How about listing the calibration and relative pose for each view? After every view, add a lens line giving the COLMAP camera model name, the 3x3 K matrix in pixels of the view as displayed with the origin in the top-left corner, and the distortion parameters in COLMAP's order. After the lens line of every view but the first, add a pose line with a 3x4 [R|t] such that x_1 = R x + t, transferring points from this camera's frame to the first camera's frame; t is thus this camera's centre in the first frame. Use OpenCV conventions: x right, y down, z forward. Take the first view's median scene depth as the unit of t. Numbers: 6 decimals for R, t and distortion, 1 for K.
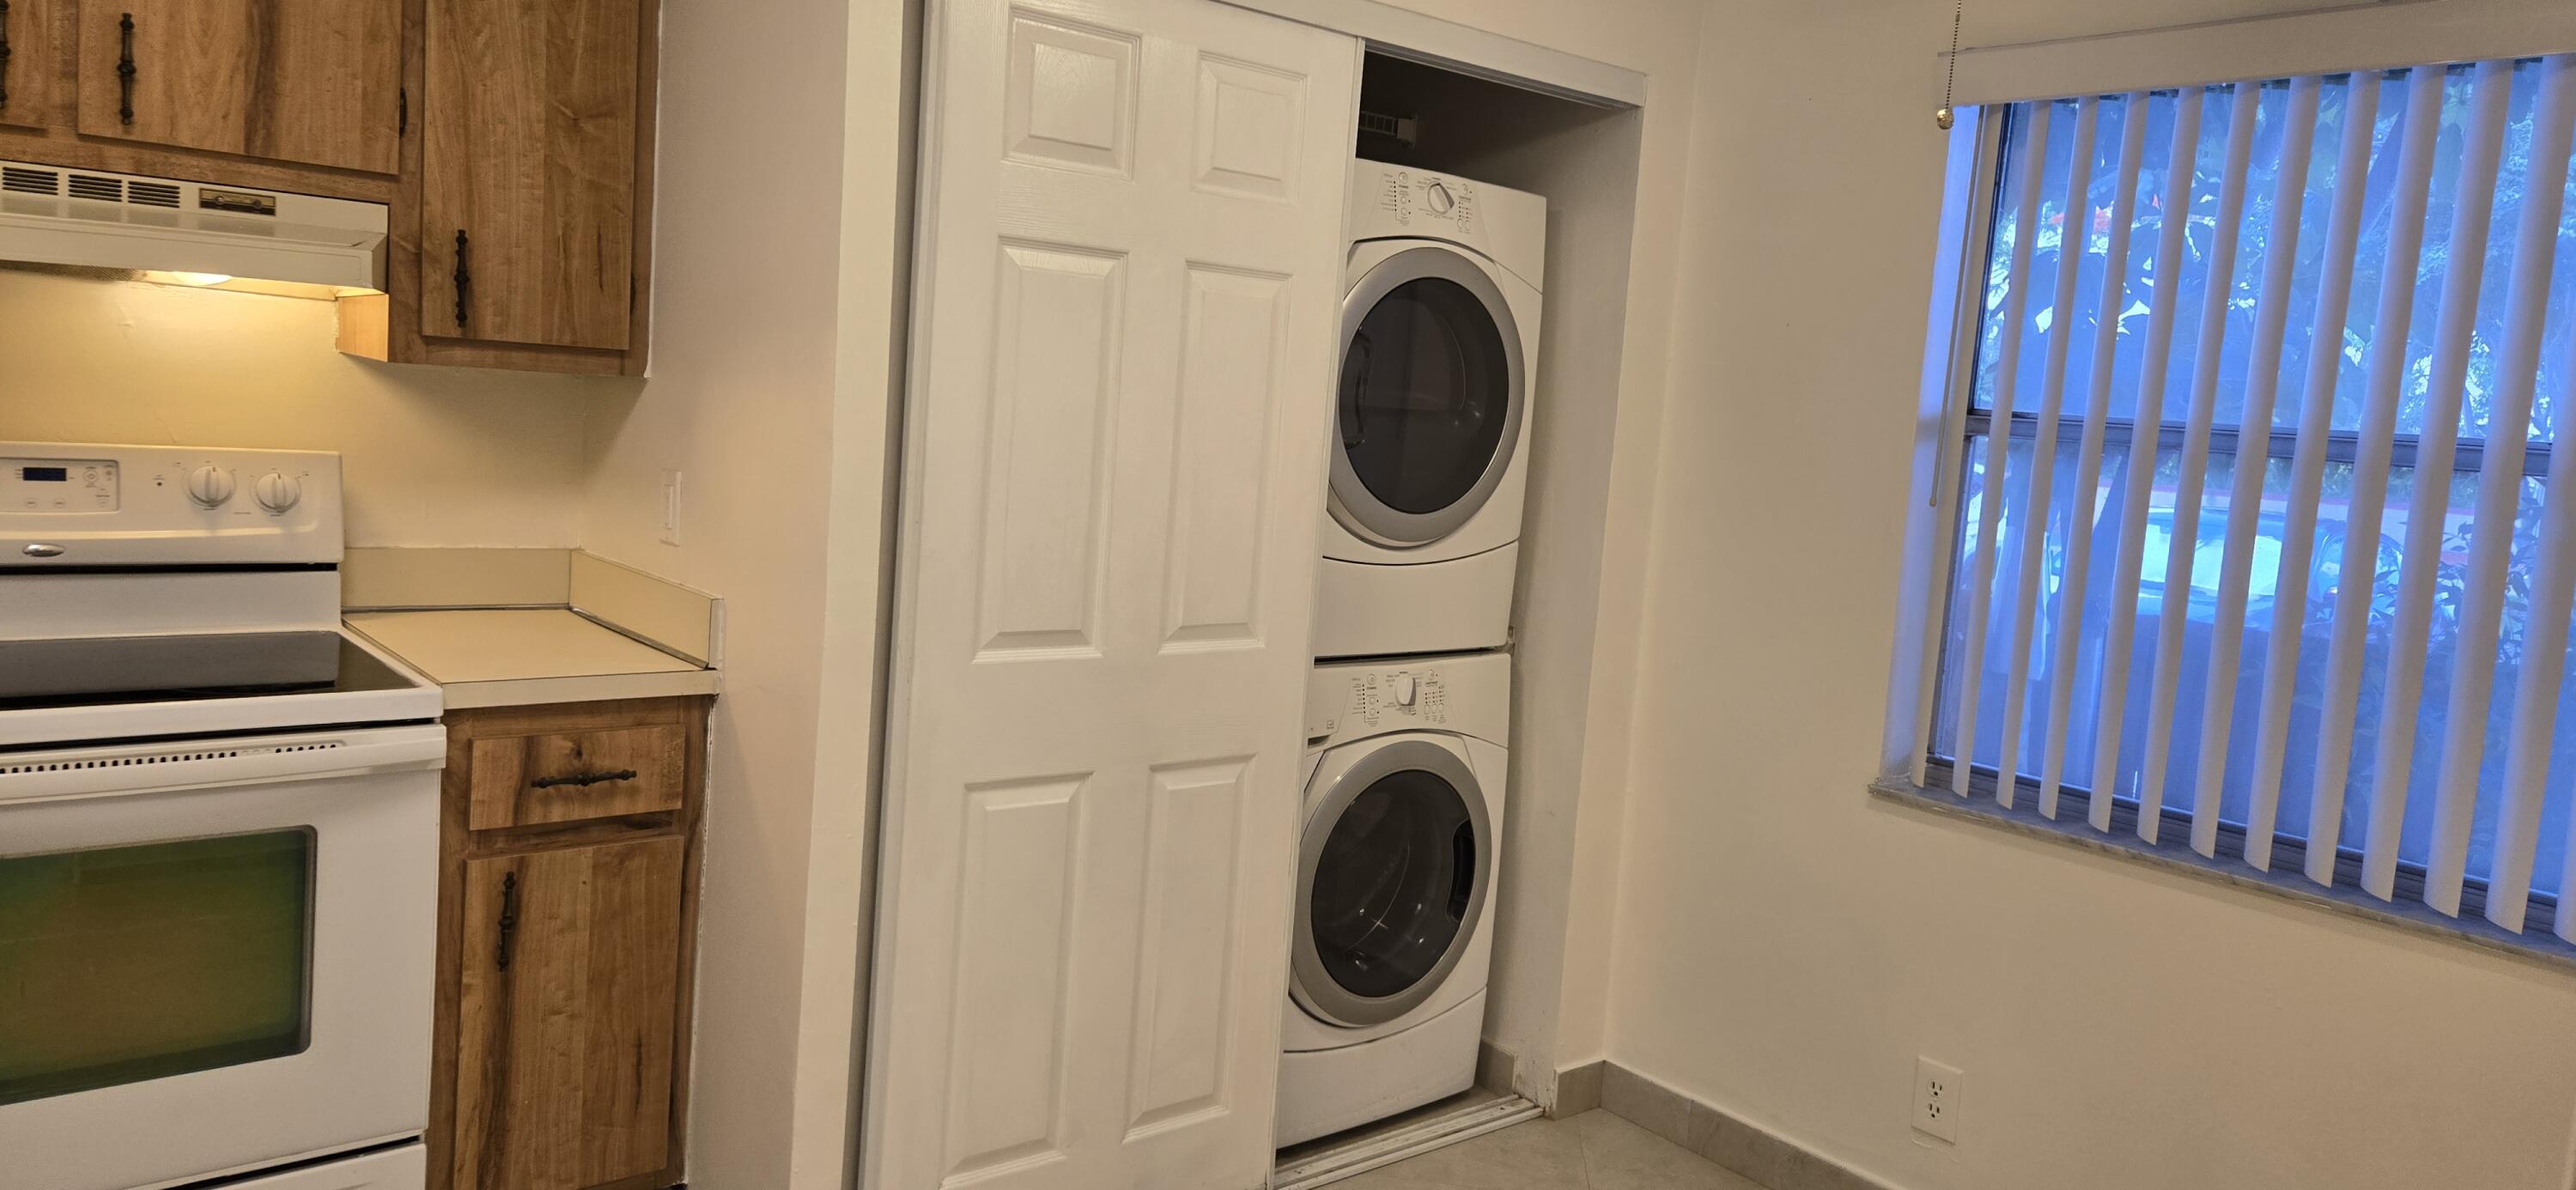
lens RADIAL K [[1733.8, 0, 1283.9], [0, 1733.8, 543.4], [0, 0, 1]] dist [0.071141, -0.053566]
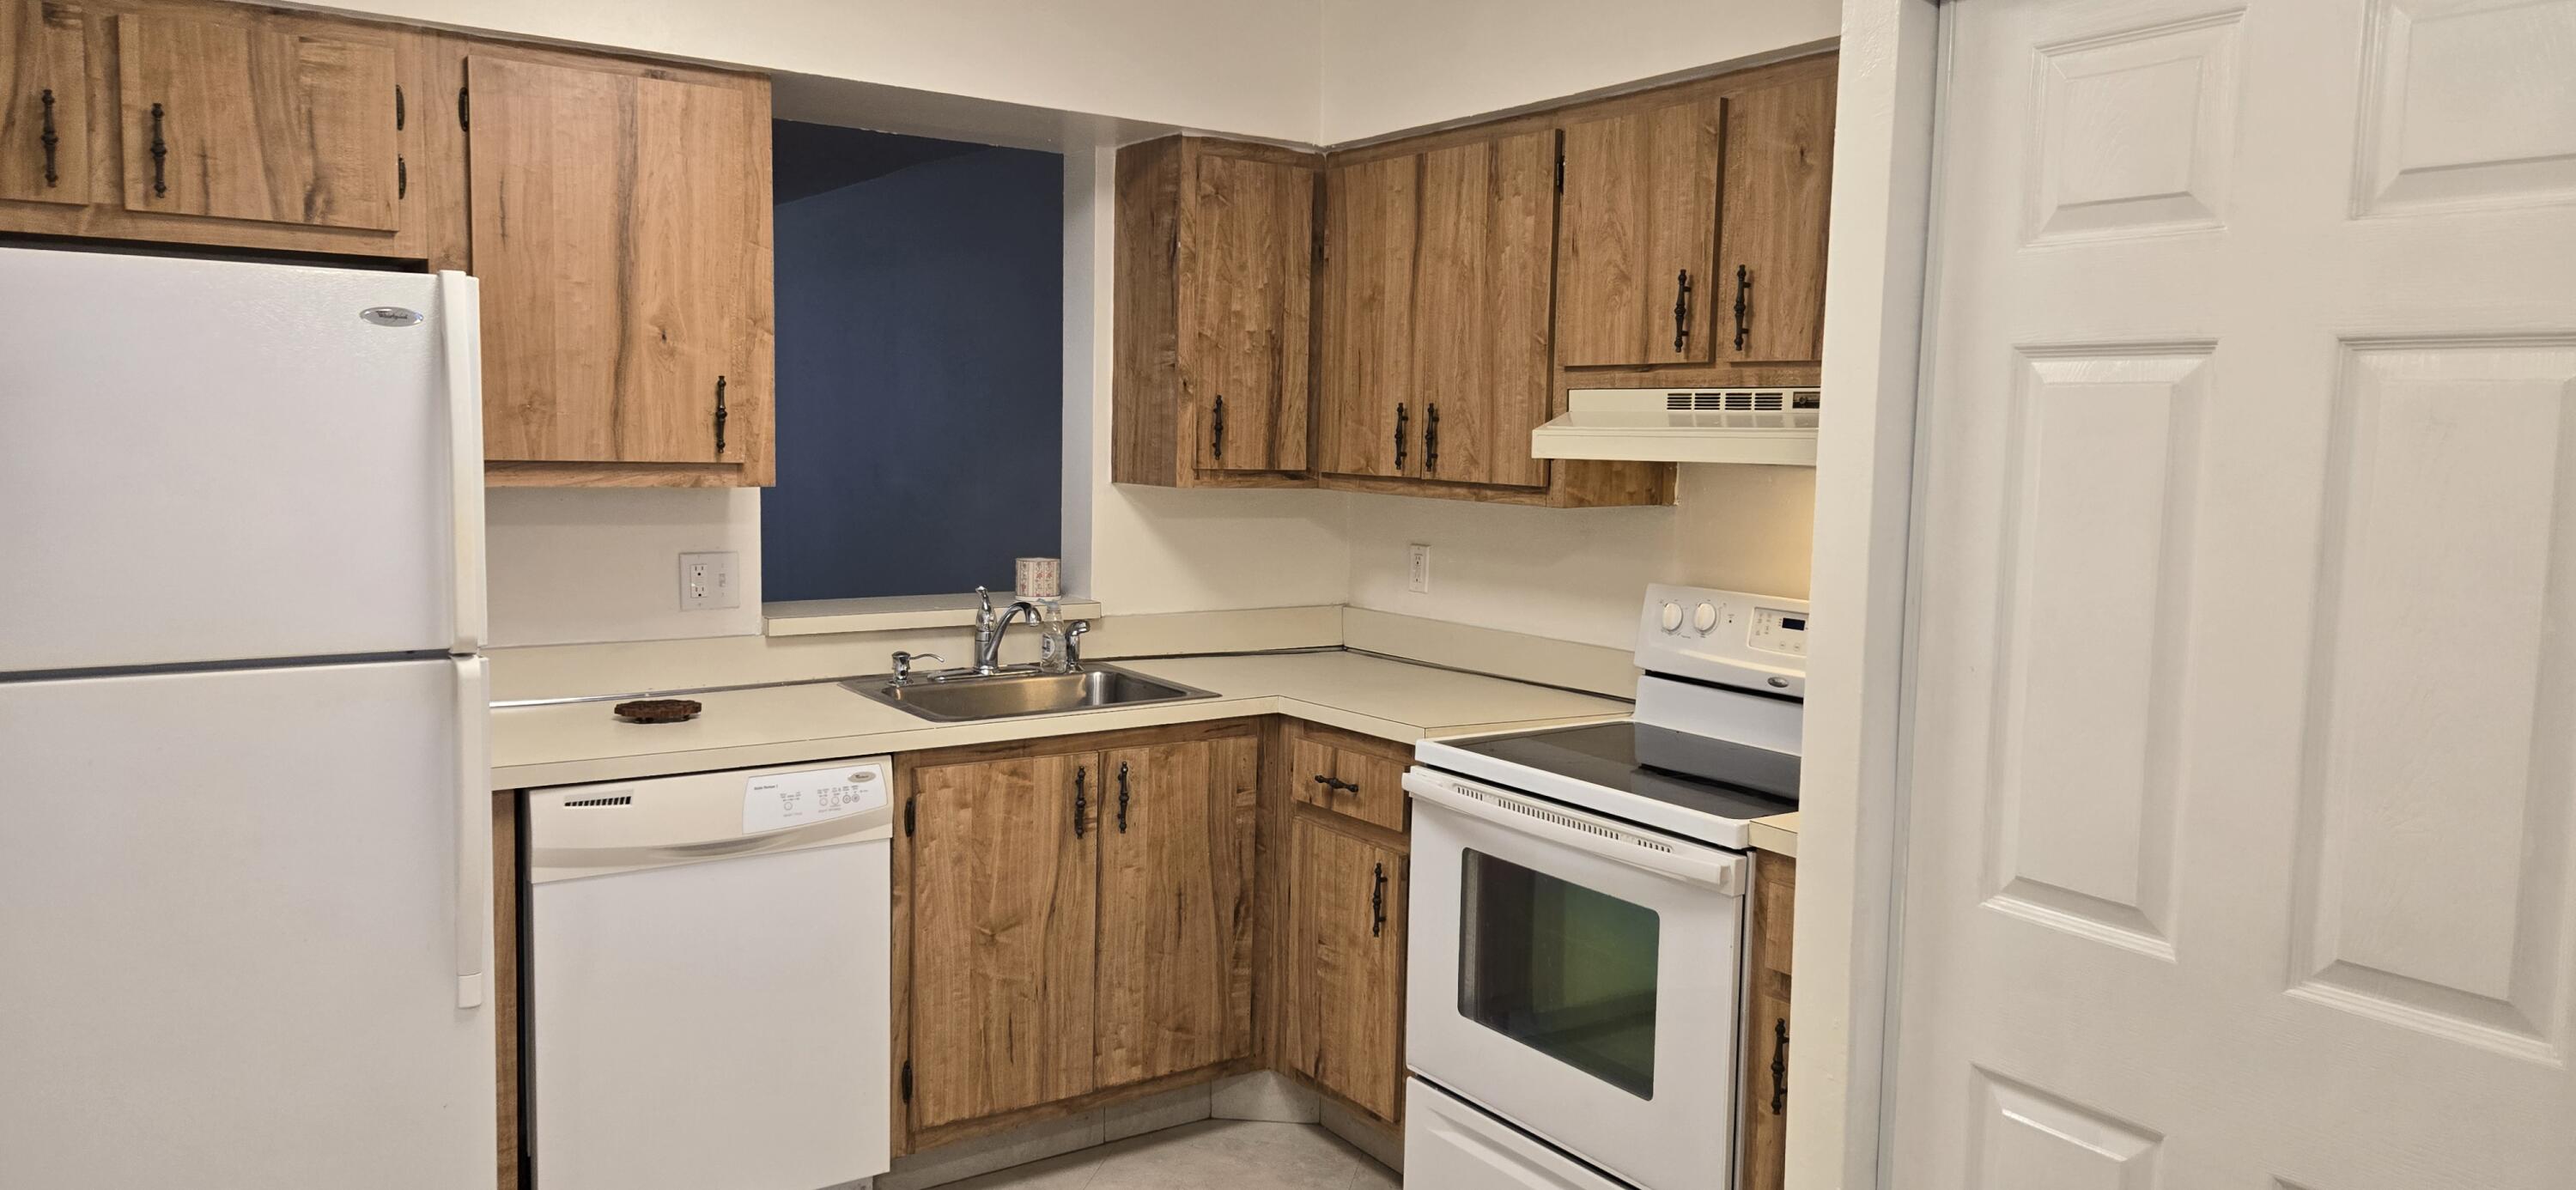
lens RADIAL K [[1726.3, 0, 1280.9], [0, 1726.3, 575.5], [0, 0, 1]] dist [0.056619, -0.058983]
pose [[-0.103277, 0.009536, -0.994607, 0.579753], [-0.122792, 0.992183, 0.022264, -0.055777], [0.987044, 0.124429, -0.101299, 0.746494]]
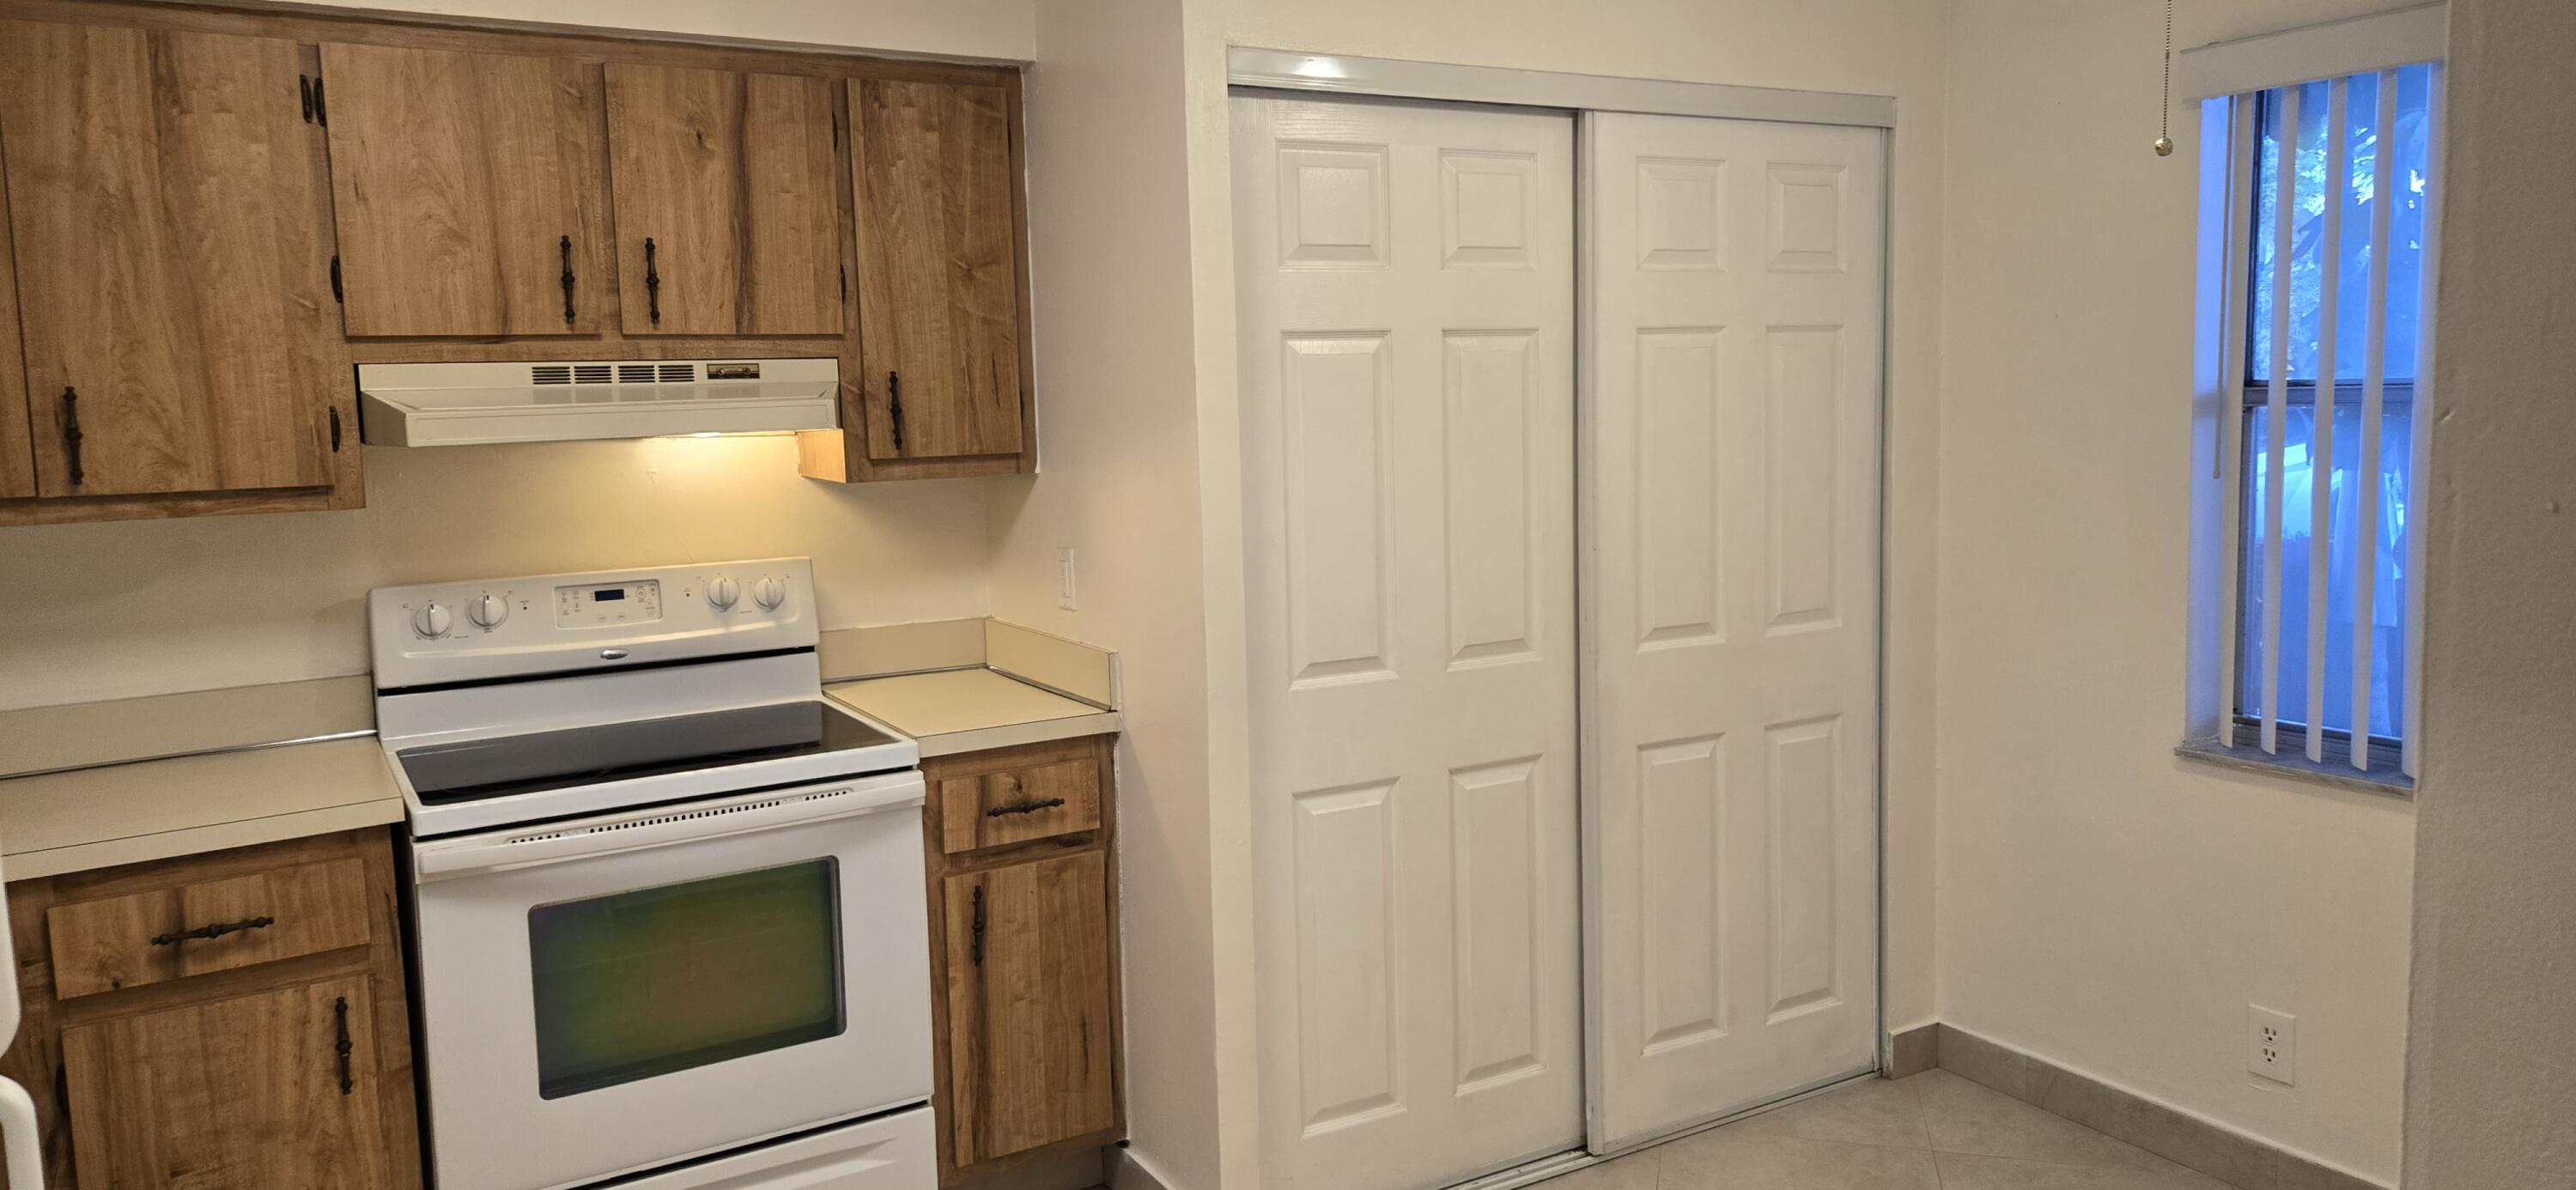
lens RADIAL K [[1715.1, 0, 1262.9], [0, 1715.1, 545.9], [0, 0, 1]] dist [0.077298, -0.061167]
pose [[0.979909, -0.085009, -0.180419, -0.002888], [0.084465, 0.996369, -0.010715, -0.020863], [0.180674, -0.004739, 0.983532, -0.151583]]
